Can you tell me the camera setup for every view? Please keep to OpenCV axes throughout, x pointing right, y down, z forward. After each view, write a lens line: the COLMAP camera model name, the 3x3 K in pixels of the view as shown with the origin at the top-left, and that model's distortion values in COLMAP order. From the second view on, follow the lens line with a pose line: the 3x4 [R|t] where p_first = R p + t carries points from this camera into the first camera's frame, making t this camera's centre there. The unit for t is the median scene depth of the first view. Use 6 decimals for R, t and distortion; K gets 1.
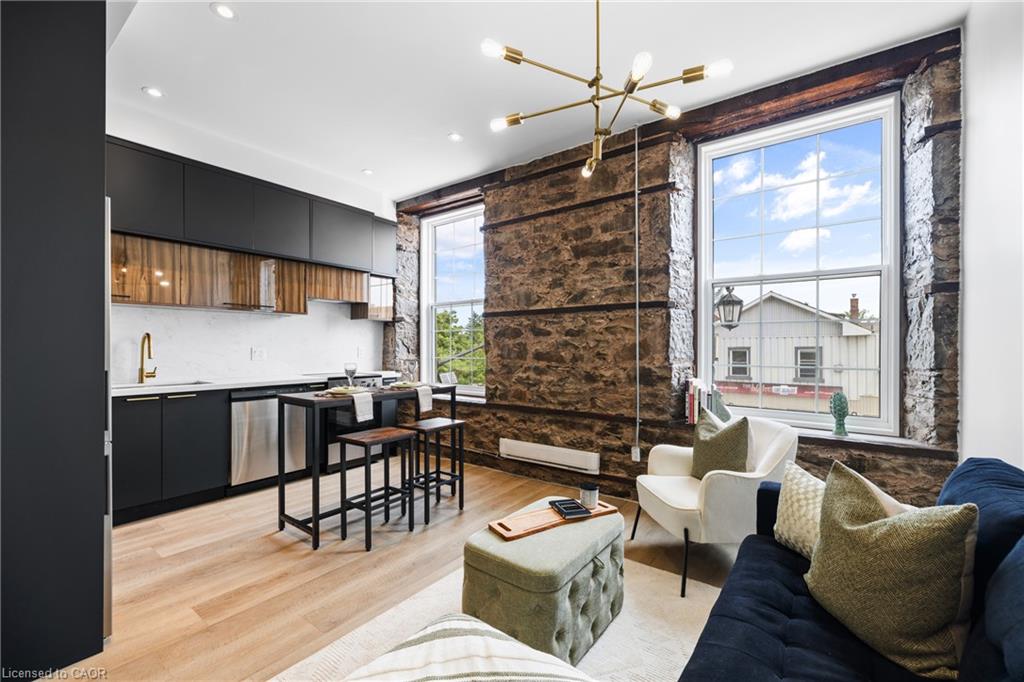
lens RADIAL K [[437.1, 0, 515.2], [0, 437.1, 344.5], [0, 0, 1]] dist [-0.004493, -0.000138]
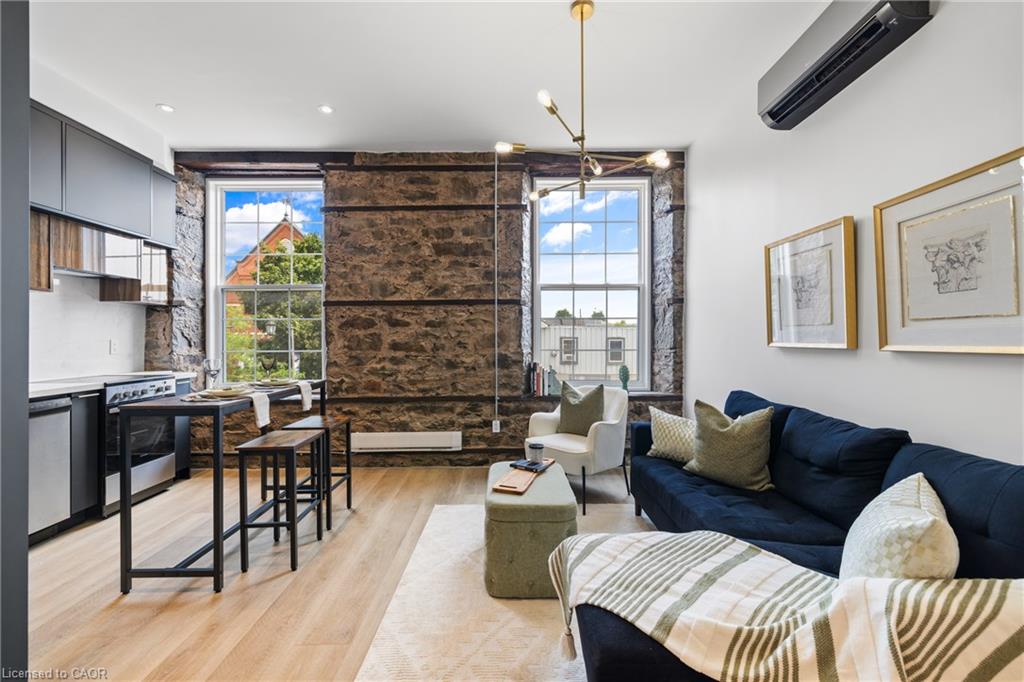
lens RADIAL K [[437.1, 0, 521.0], [0, 437.1, 340.7], [0, 0, 1]] dist [-0.004493, -0.000138]
pose [[0.780028, -0.011864, 0.625632, -0.394294], [0.004330, 0.999899, 0.013563, 0.000559], [-0.625730, -0.007871, 0.780000, 0.025591]]
